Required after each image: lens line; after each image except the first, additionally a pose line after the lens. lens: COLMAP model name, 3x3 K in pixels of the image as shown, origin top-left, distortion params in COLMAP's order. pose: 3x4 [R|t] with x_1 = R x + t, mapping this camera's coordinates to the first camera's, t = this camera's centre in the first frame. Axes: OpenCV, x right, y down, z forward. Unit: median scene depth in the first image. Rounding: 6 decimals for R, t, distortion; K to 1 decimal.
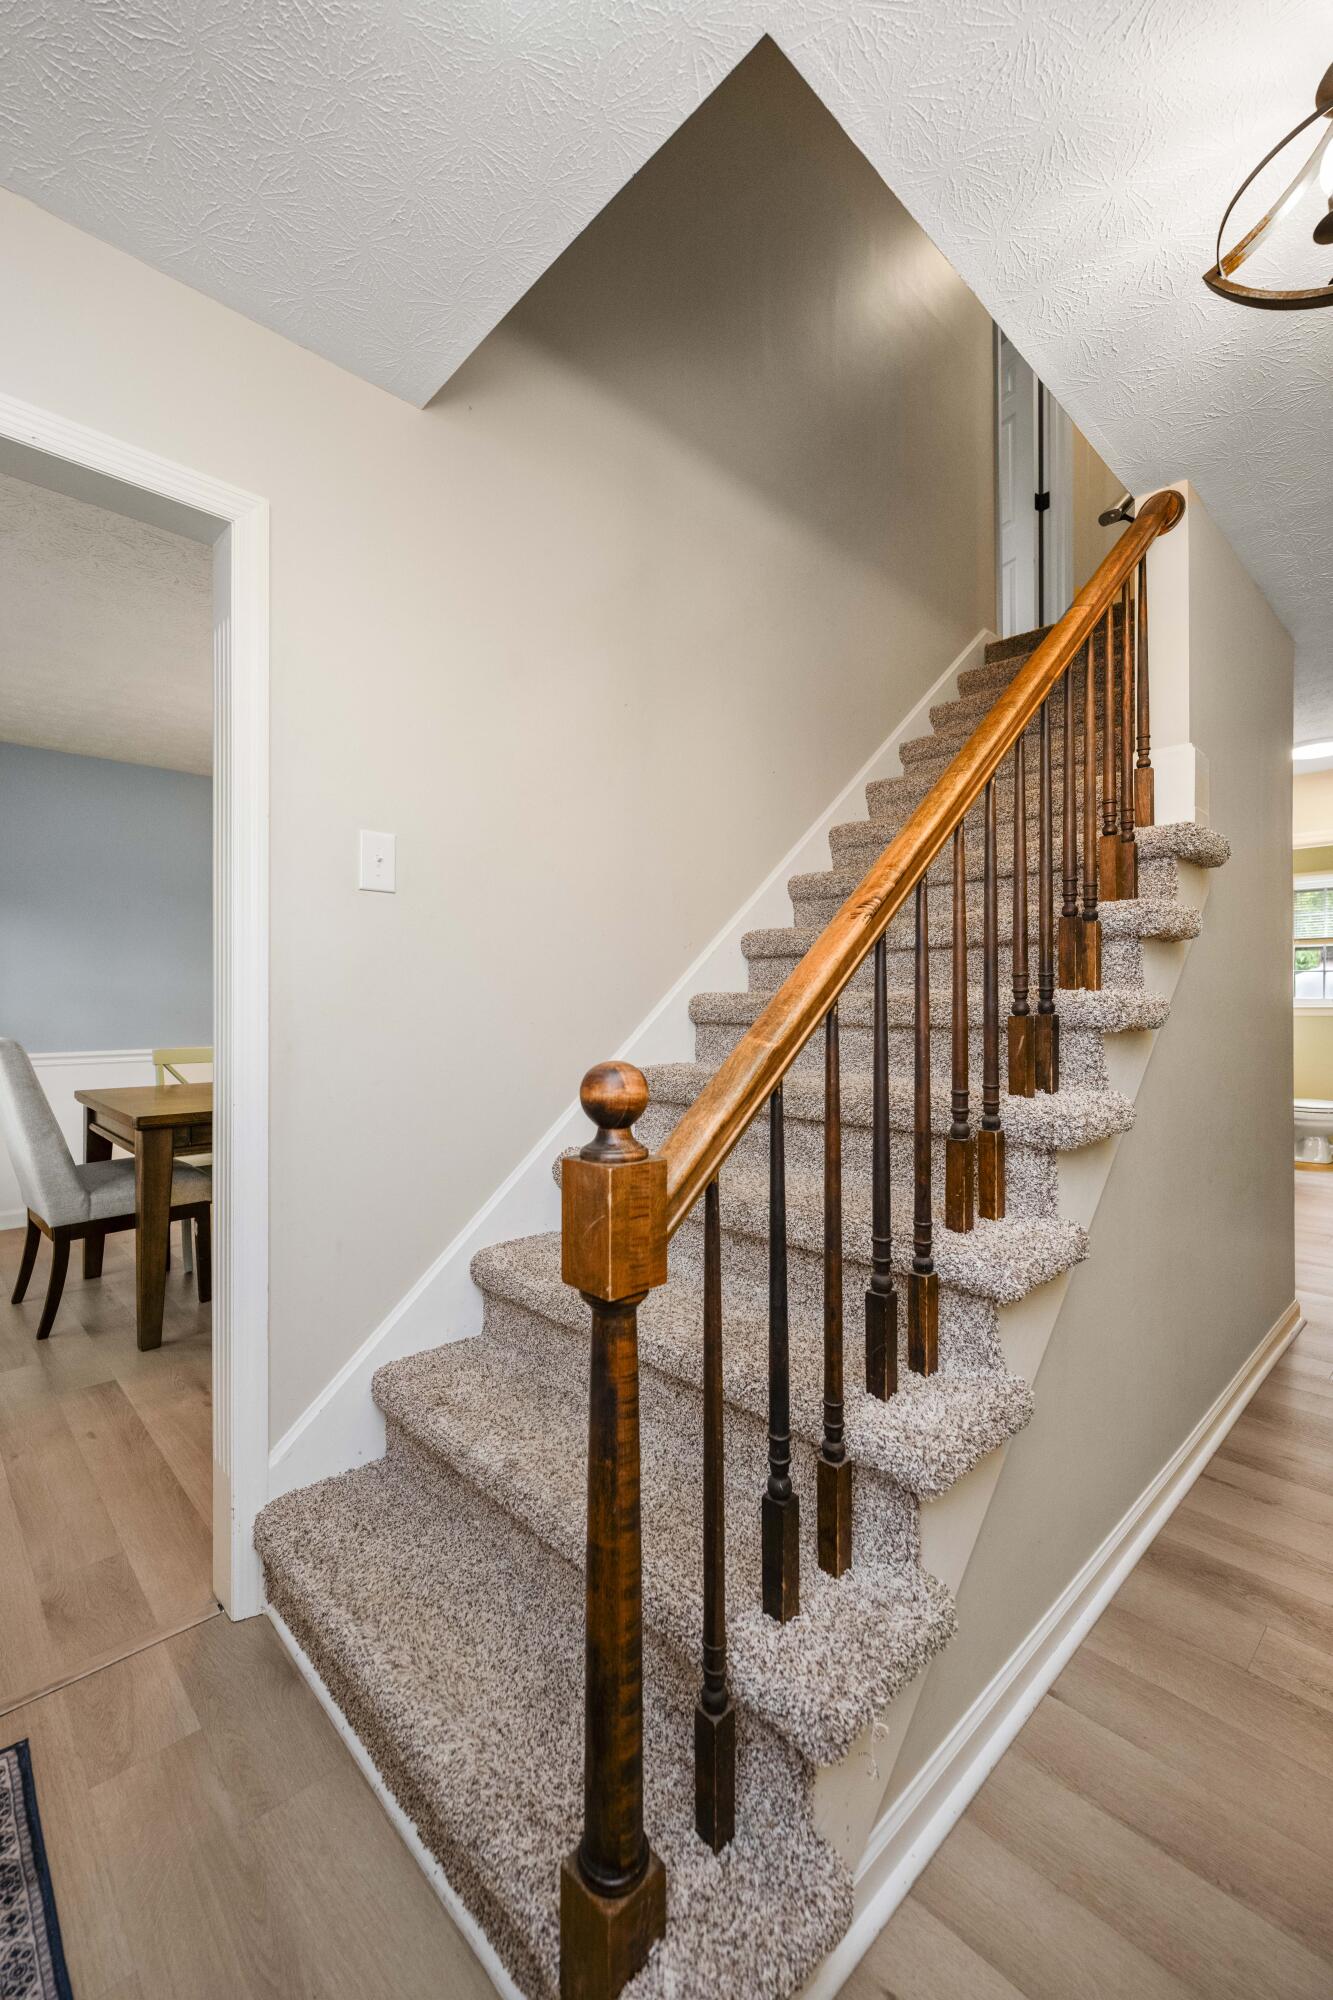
lens RADIAL K [[810.5, 0, 670.5], [0, 810.5, 999.5], [0, 0, 1]] dist [-0.000917, -0.000012]
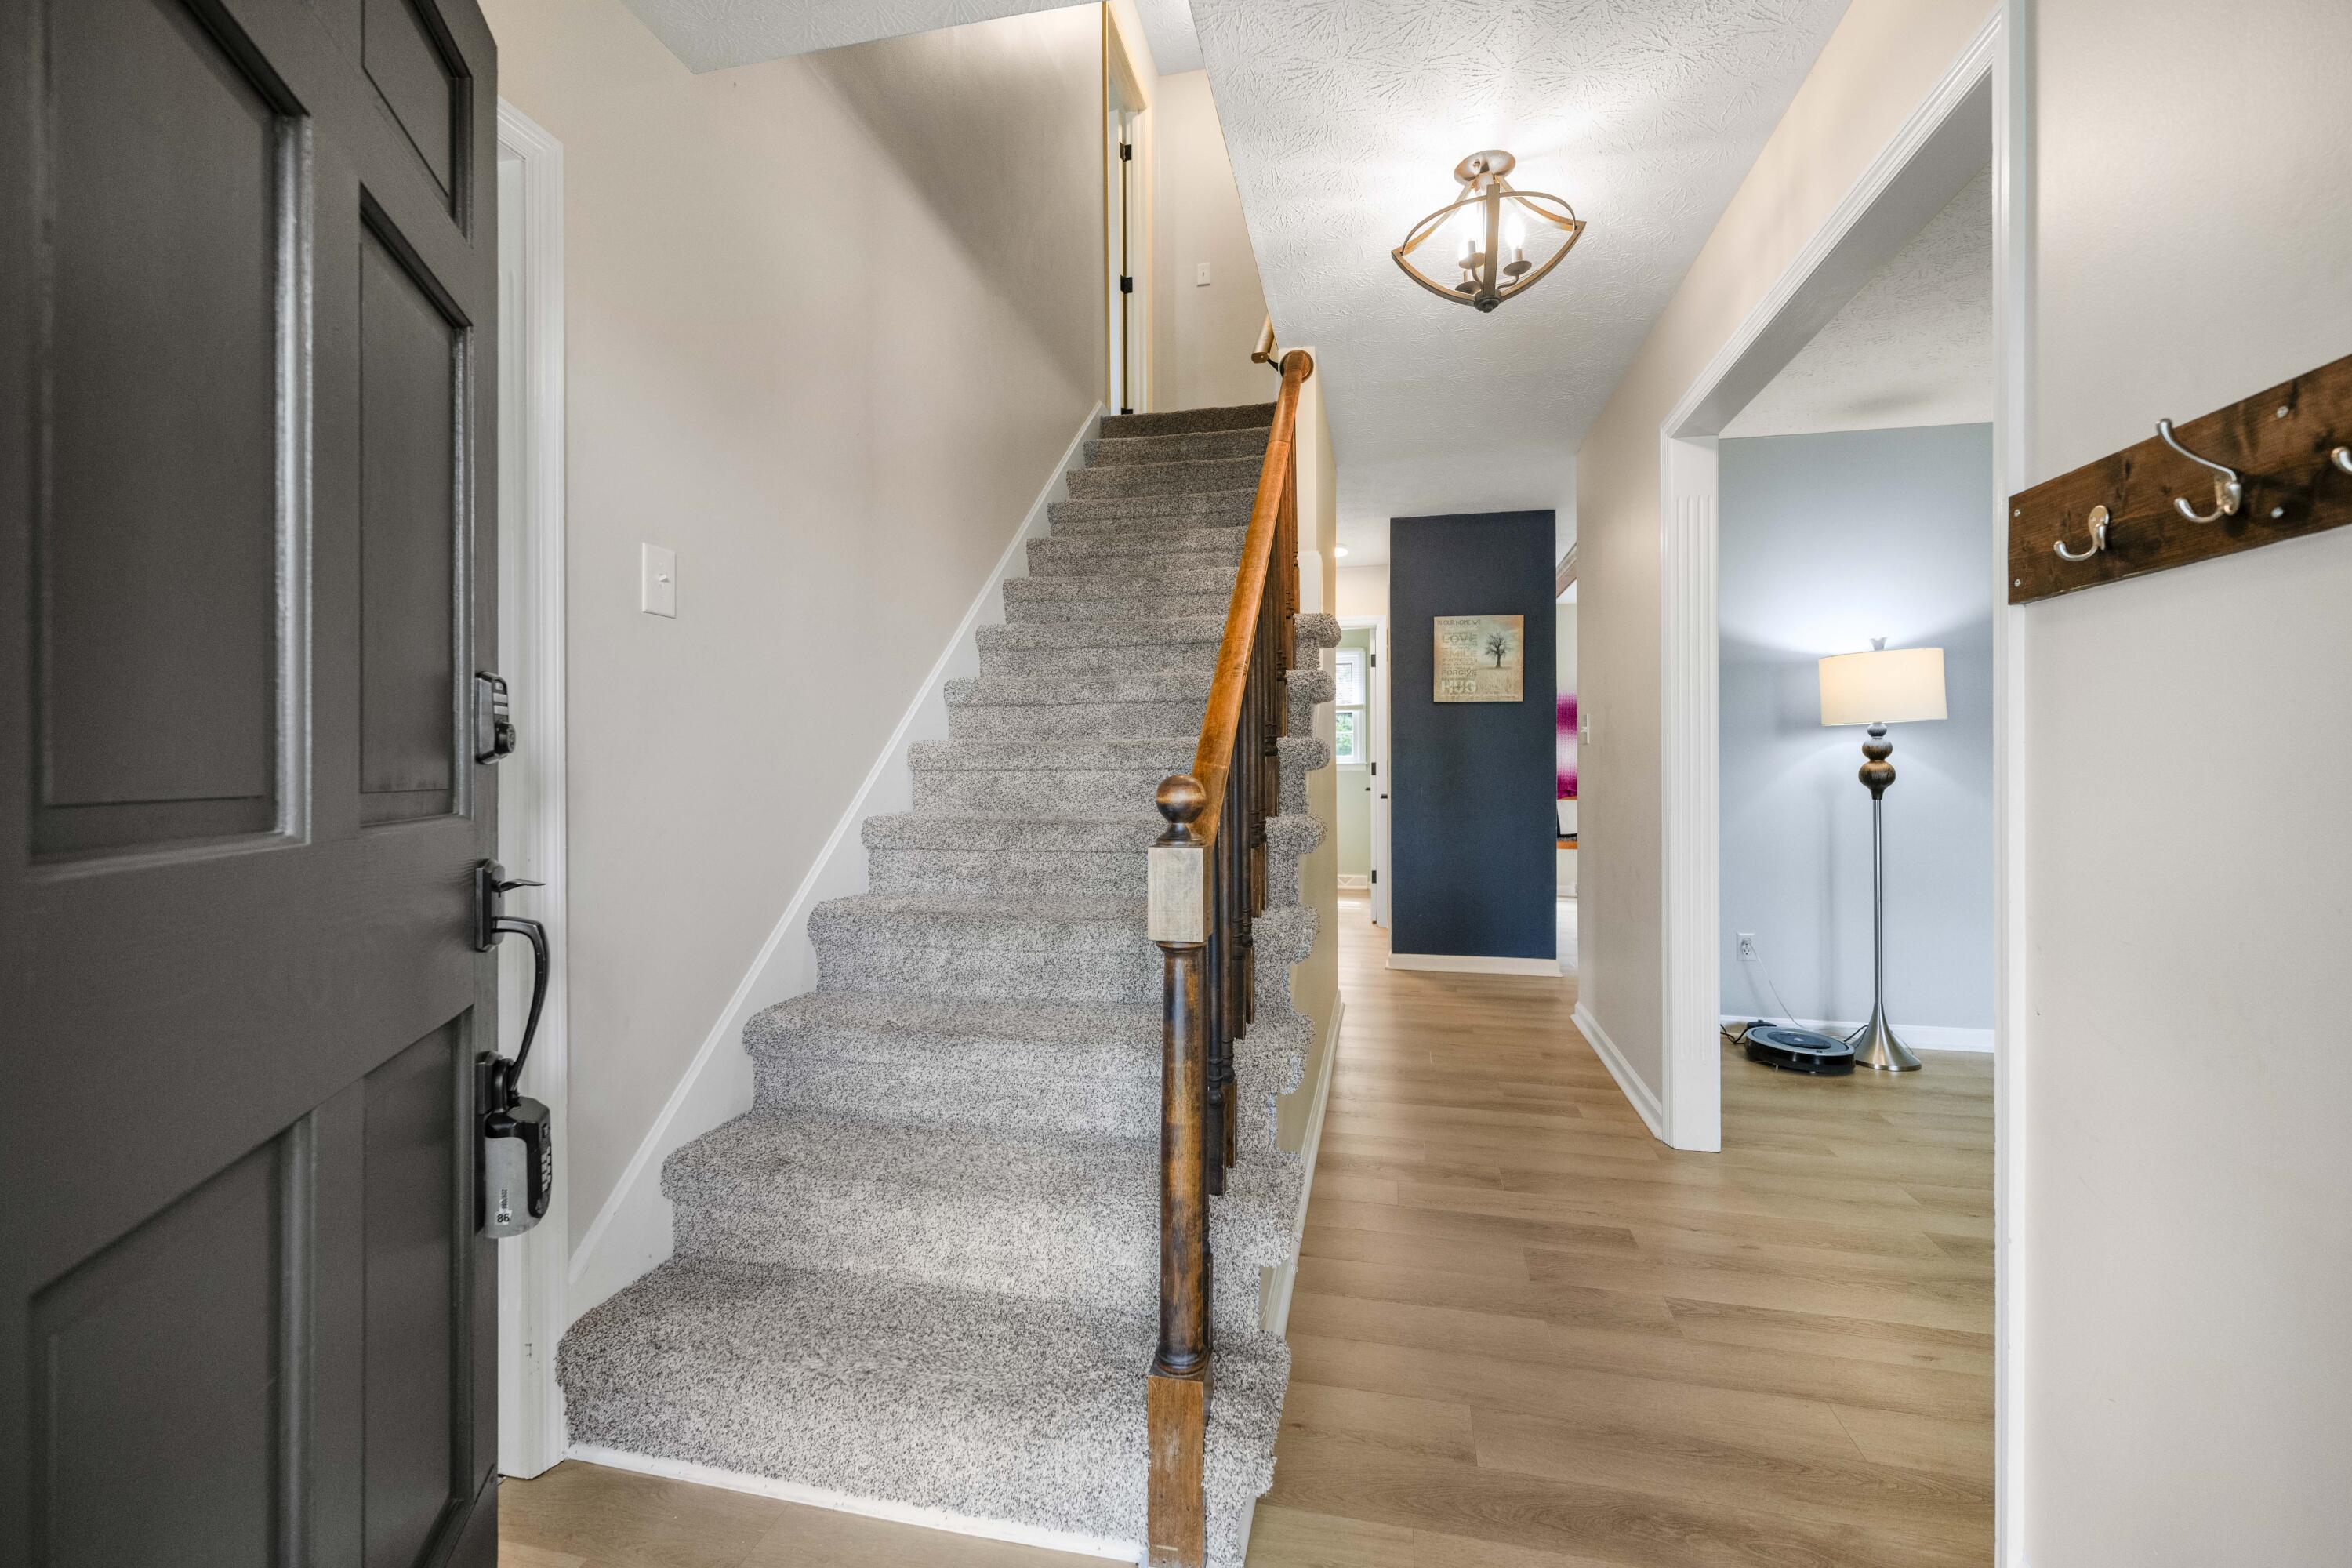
lens RADIAL K [[953.1, 0, 1162.6], [0, 953.1, 764.0], [0, 0, 1]] dist [-0.000917, -0.000012]
pose [[0.834713, -0.001500, 0.550683, -0.357187], [0.002540, 0.999996, -0.001126, 0.023196], [-0.550679, 0.002338, 0.834714, -0.119768]]
